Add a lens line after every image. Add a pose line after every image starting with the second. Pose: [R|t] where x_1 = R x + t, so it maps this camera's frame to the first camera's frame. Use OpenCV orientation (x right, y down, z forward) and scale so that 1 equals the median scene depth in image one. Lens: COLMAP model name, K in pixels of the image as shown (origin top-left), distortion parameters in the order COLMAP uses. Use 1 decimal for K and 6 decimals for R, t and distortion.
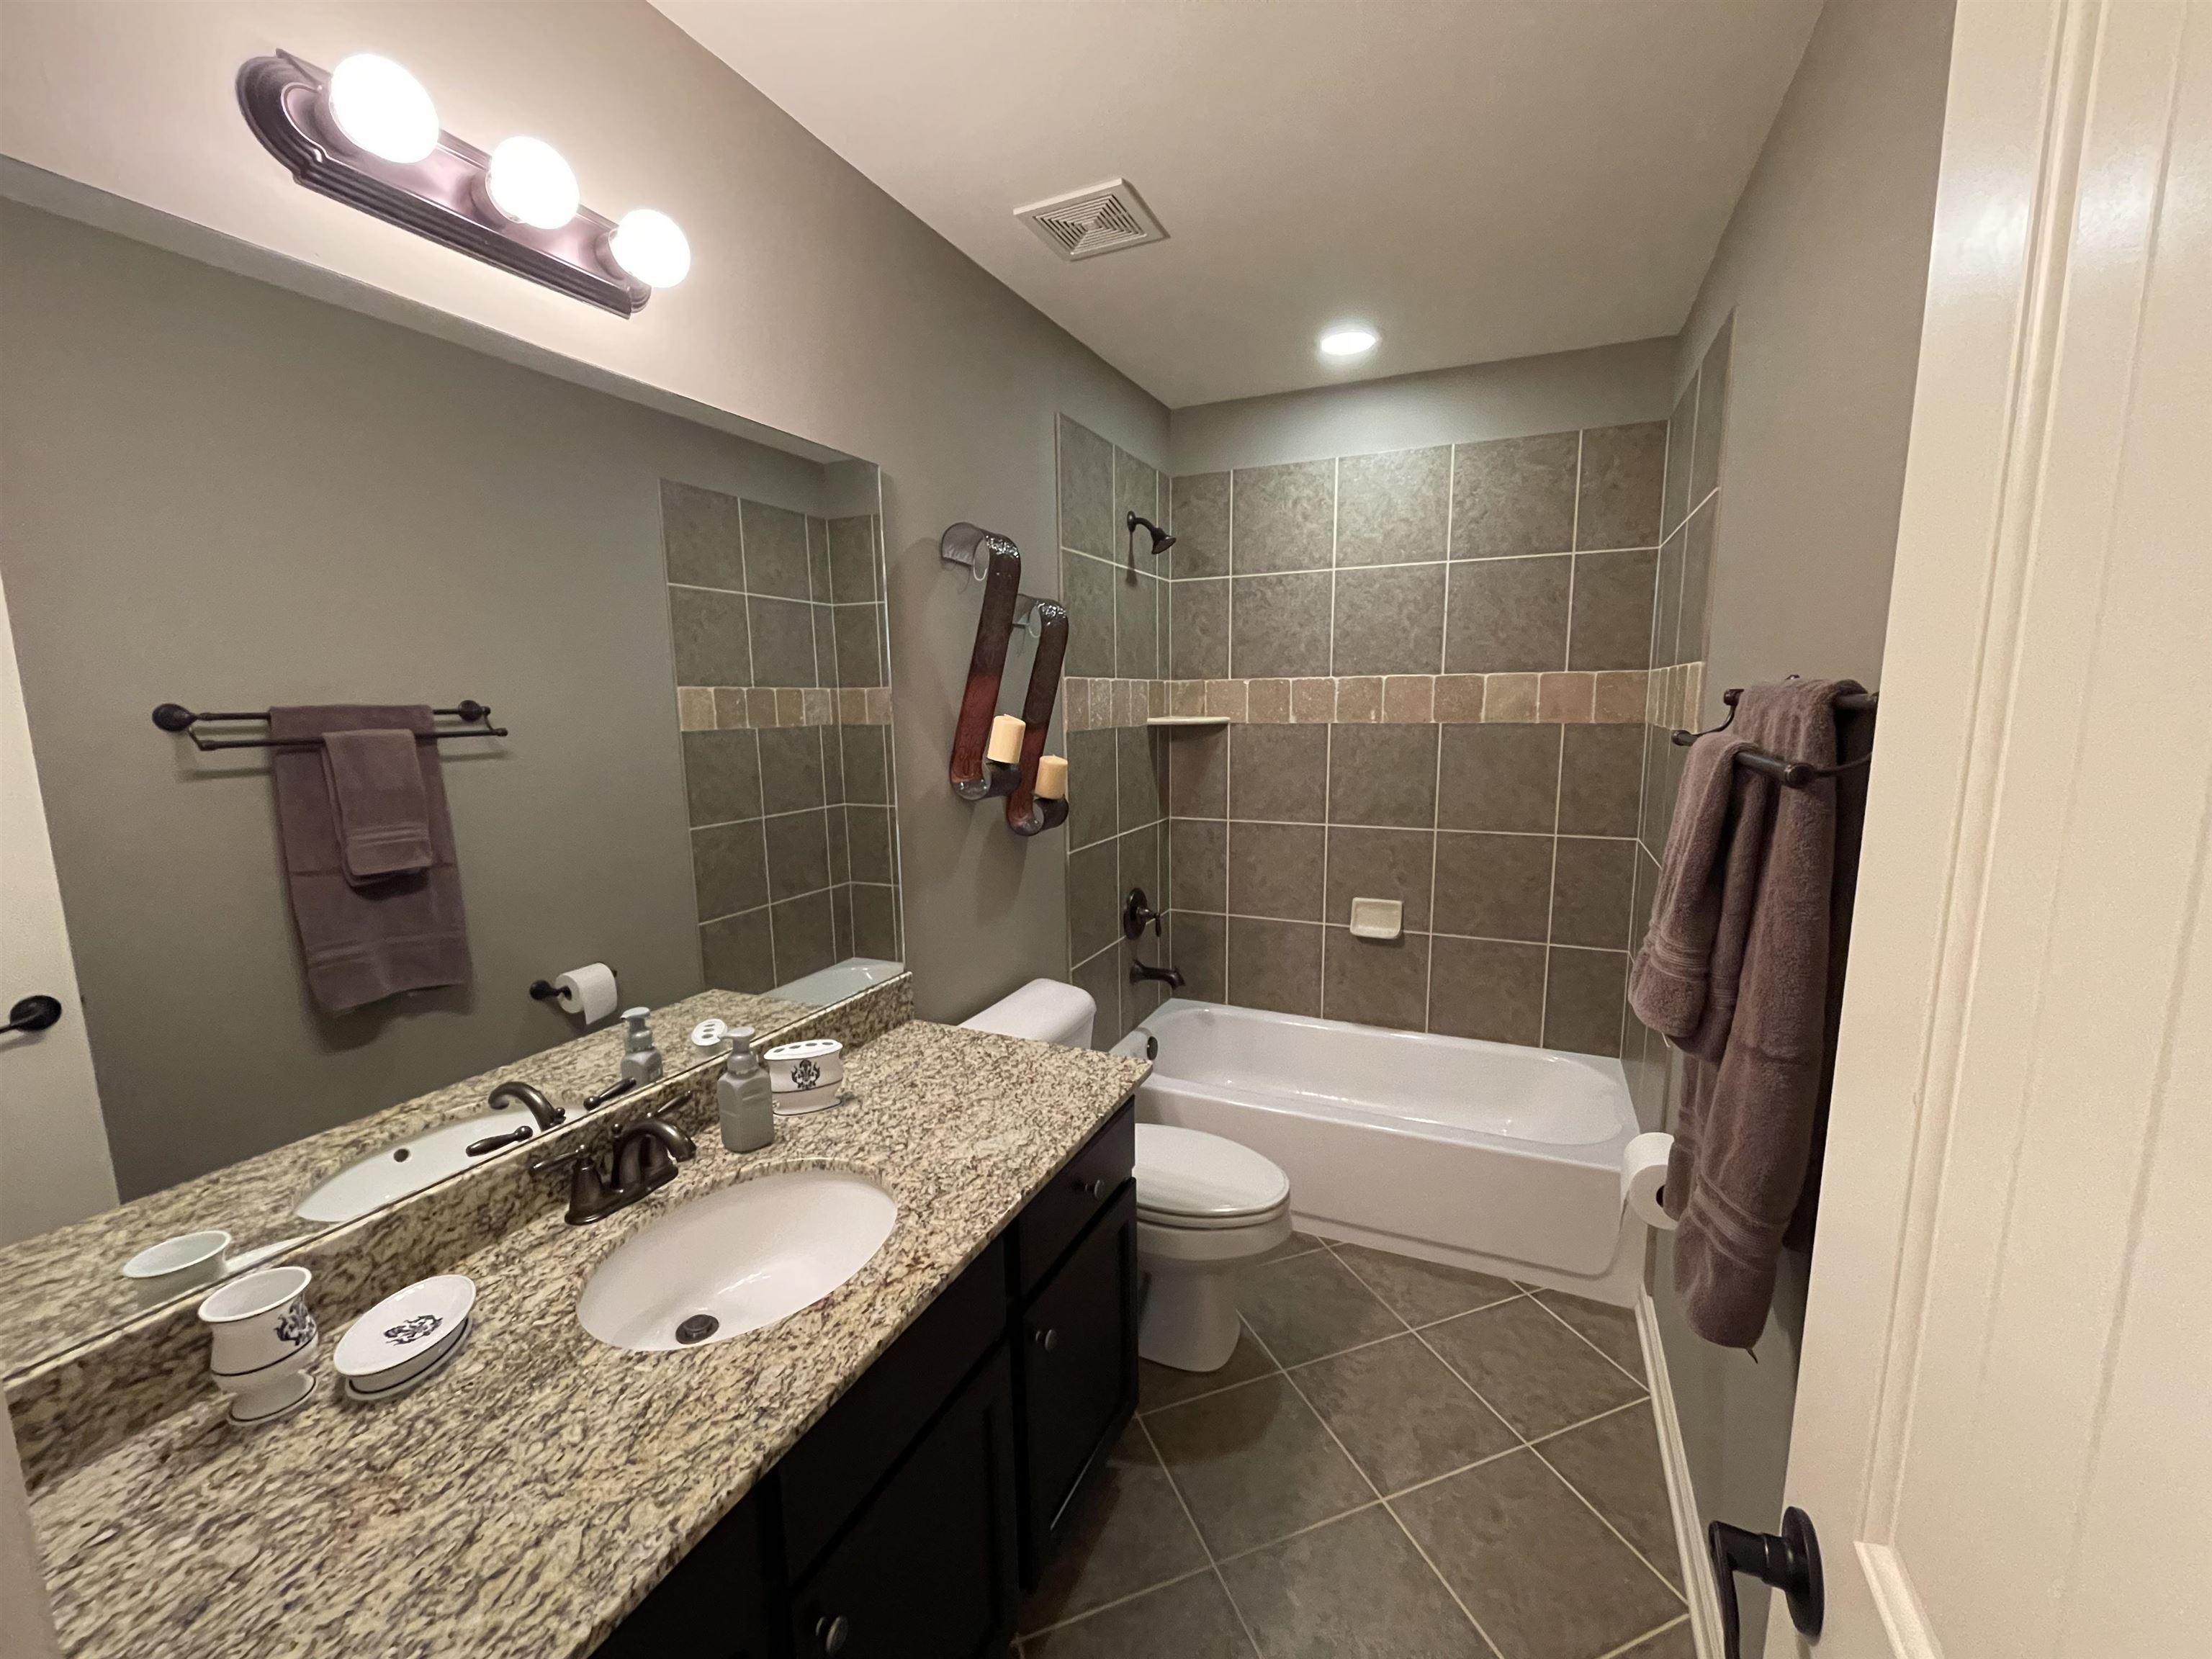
lens RADIAL K [[897.1, 0, 1109.2], [0, 897.1, 840.9], [0, 0, 1]] dist [0.001948, -0.000832]
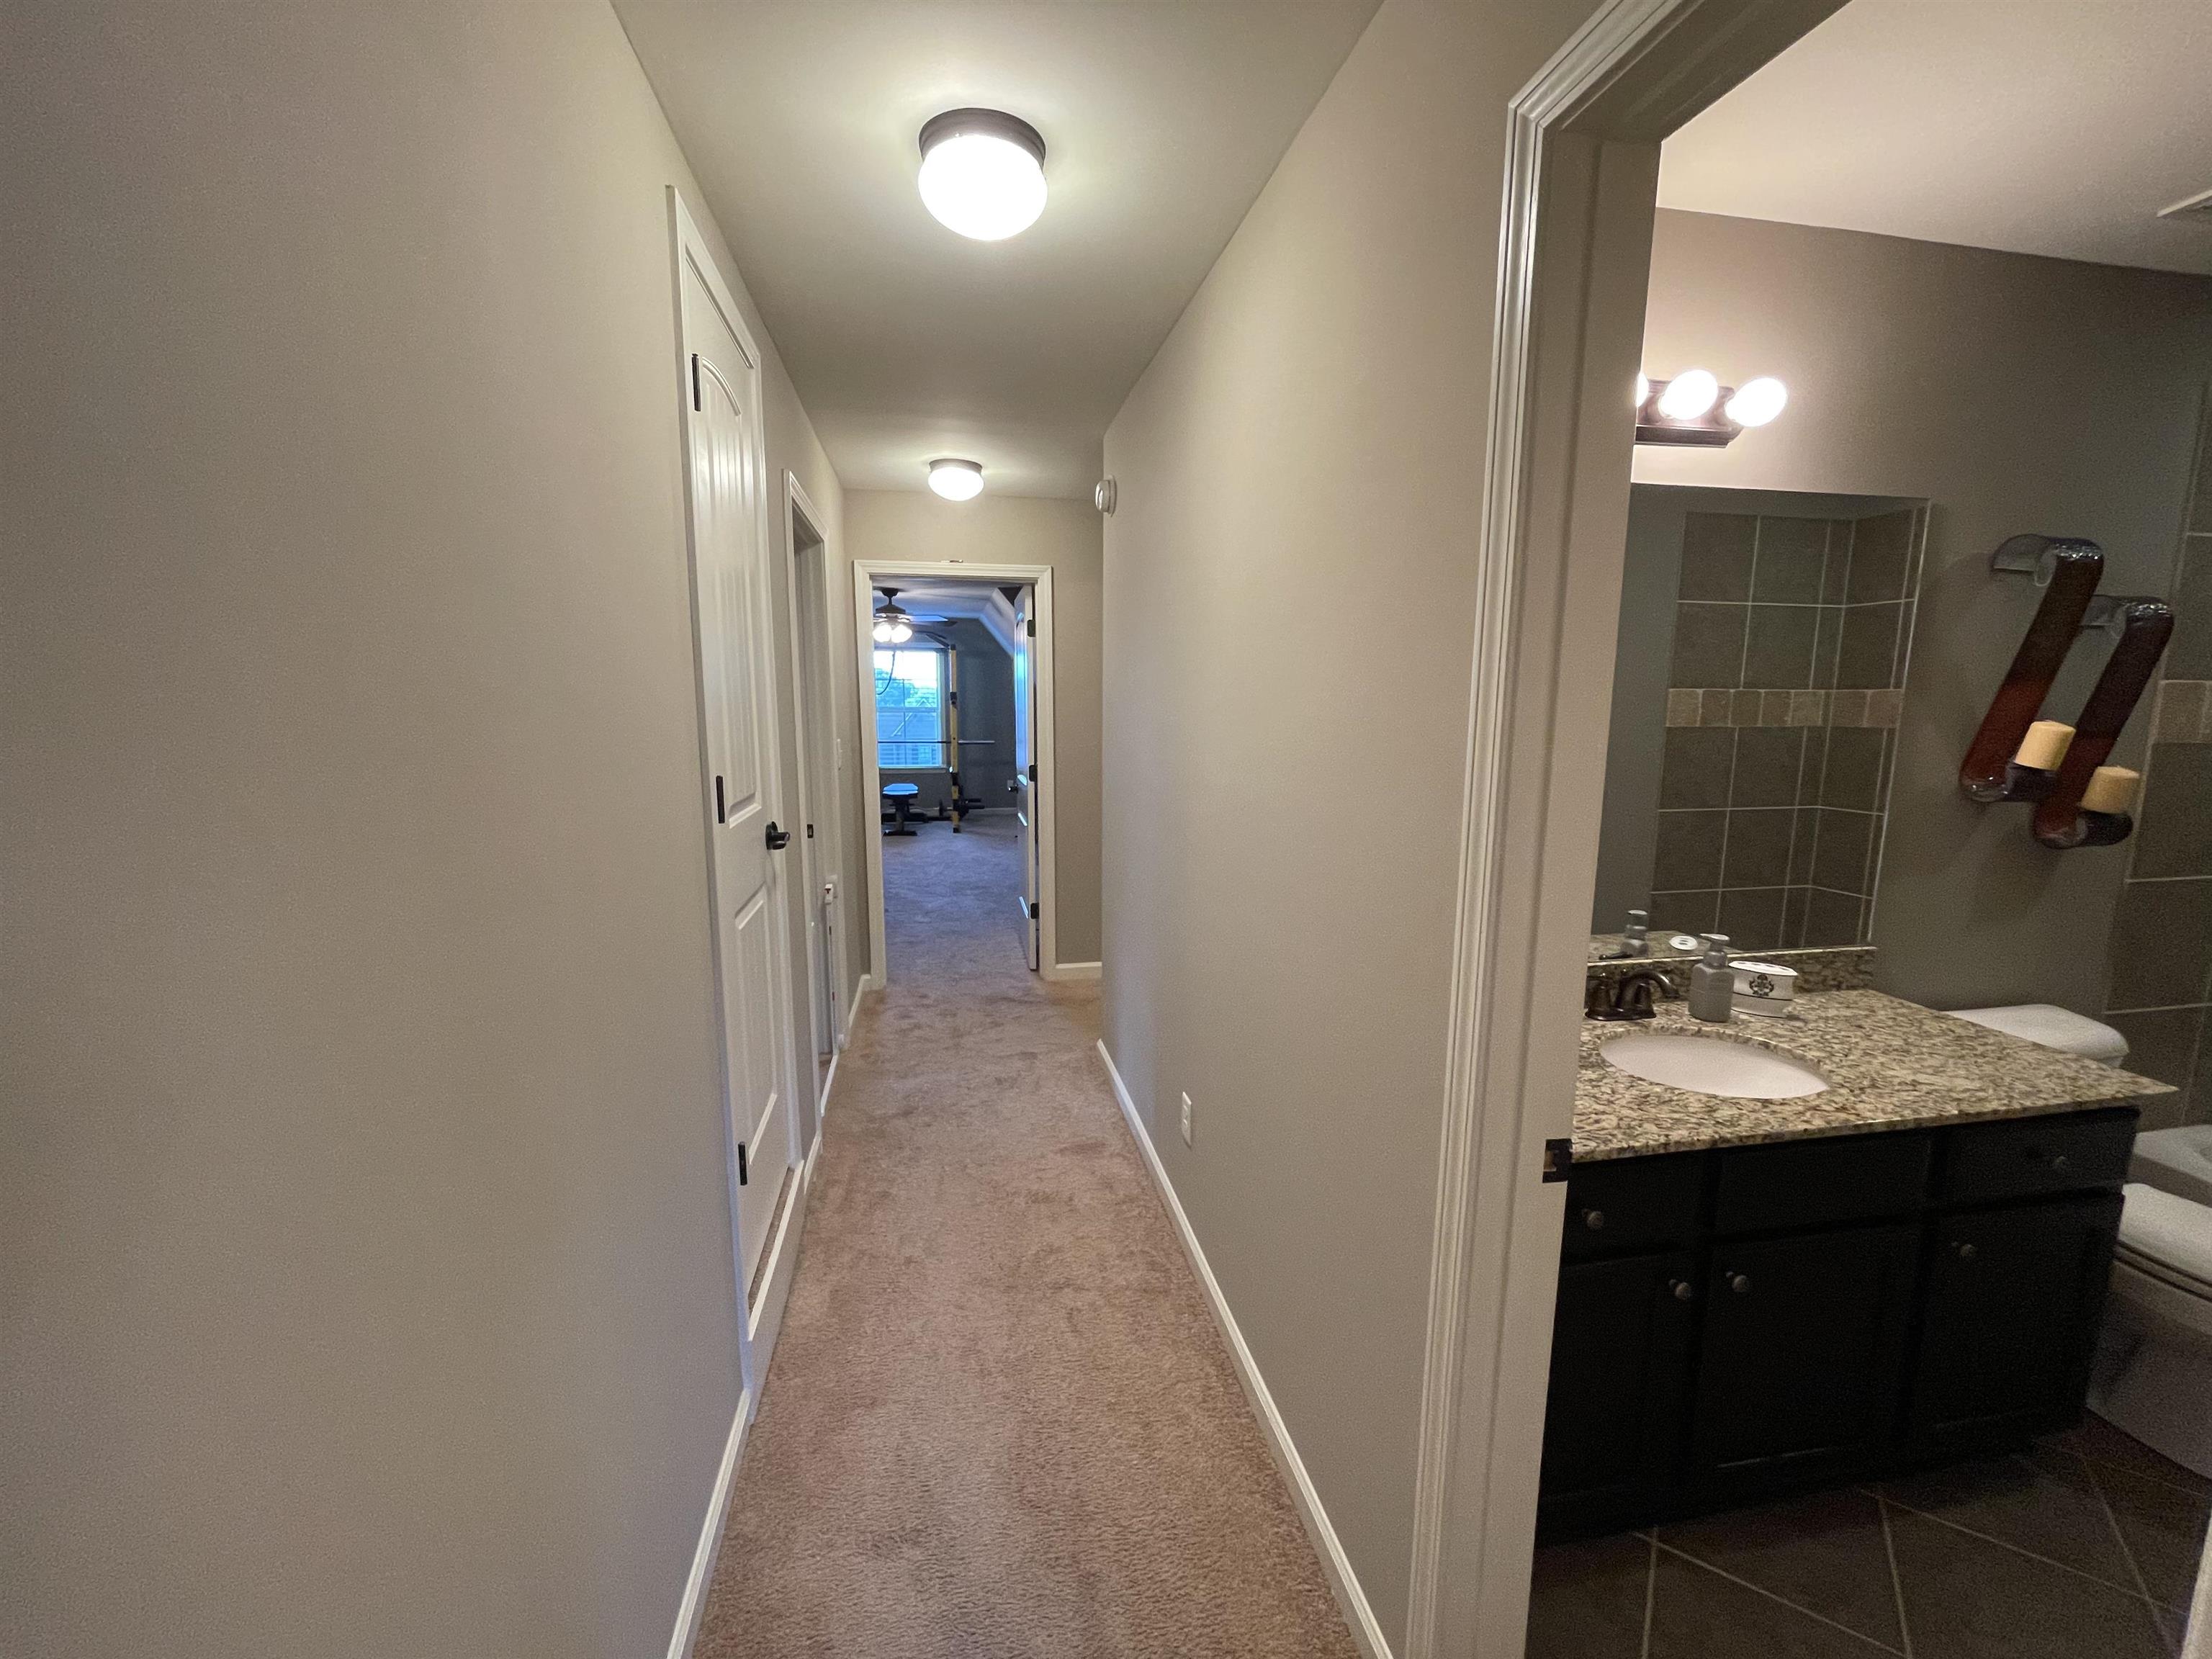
lens RADIAL K [[897.1, 0, 1100.4], [0, 897.1, 845.6], [0, 0, 1]] dist [0.001948, -0.000832]
pose [[0.574827, 0.140515, -0.806120, 0.118841], [-0.134146, 0.988000, 0.076561, 0.071051], [0.807204, 0.064128, 0.586778, -0.489594]]
